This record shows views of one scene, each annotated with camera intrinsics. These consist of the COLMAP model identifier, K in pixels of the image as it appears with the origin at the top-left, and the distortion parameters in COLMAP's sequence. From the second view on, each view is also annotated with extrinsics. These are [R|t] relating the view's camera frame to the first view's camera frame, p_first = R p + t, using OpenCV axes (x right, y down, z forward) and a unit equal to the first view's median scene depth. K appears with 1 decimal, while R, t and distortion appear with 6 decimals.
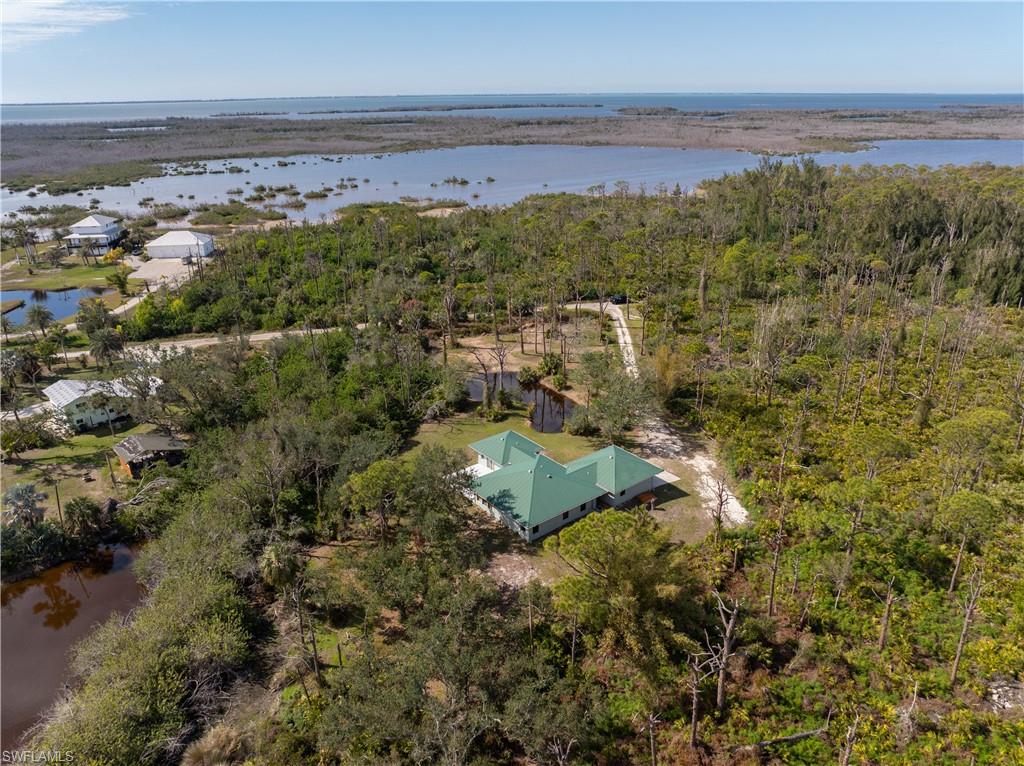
lens RADIAL K [[730.6, 0, 509.5], [0, 730.6, 378.9], [0, 0, 1]] dist [-0.038142, 0.006539]
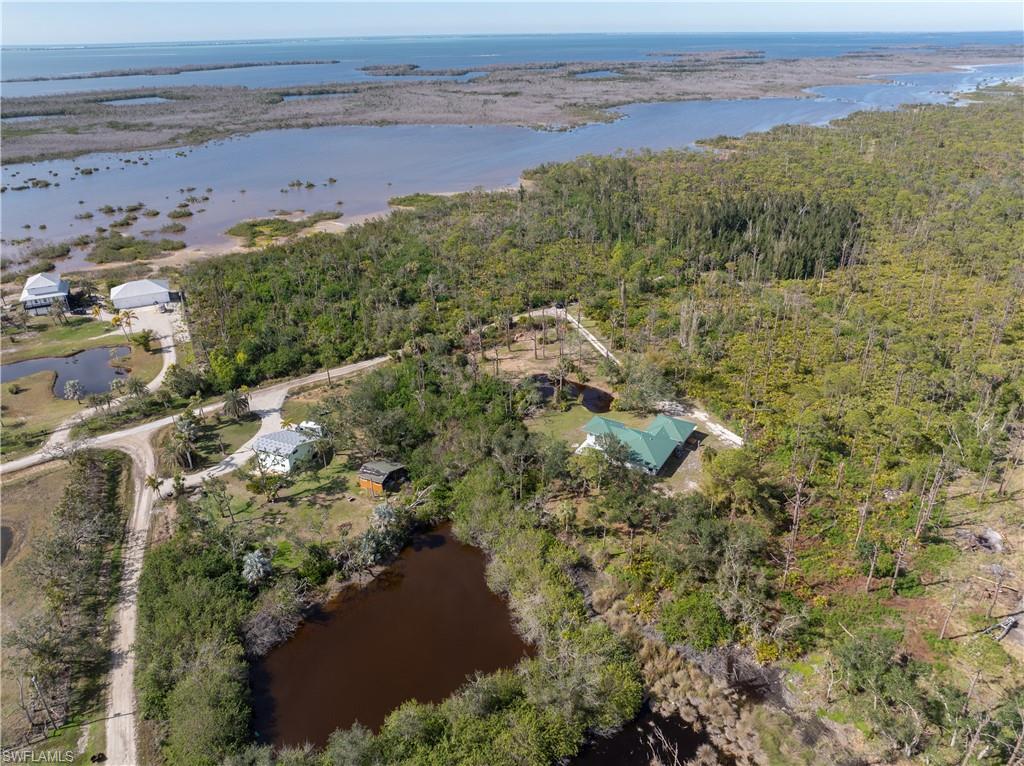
lens RADIAL K [[730.6, 0, 509.5], [0, 730.6, 378.9], [0, 0, 1]] dist [-0.038142, 0.006539]
pose [[0.936046, -0.158950, 0.313932, -0.383602], [0.136856, 0.986369, 0.091356, -0.105777], [-0.324174, -0.042550, 0.945040, -0.271167]]
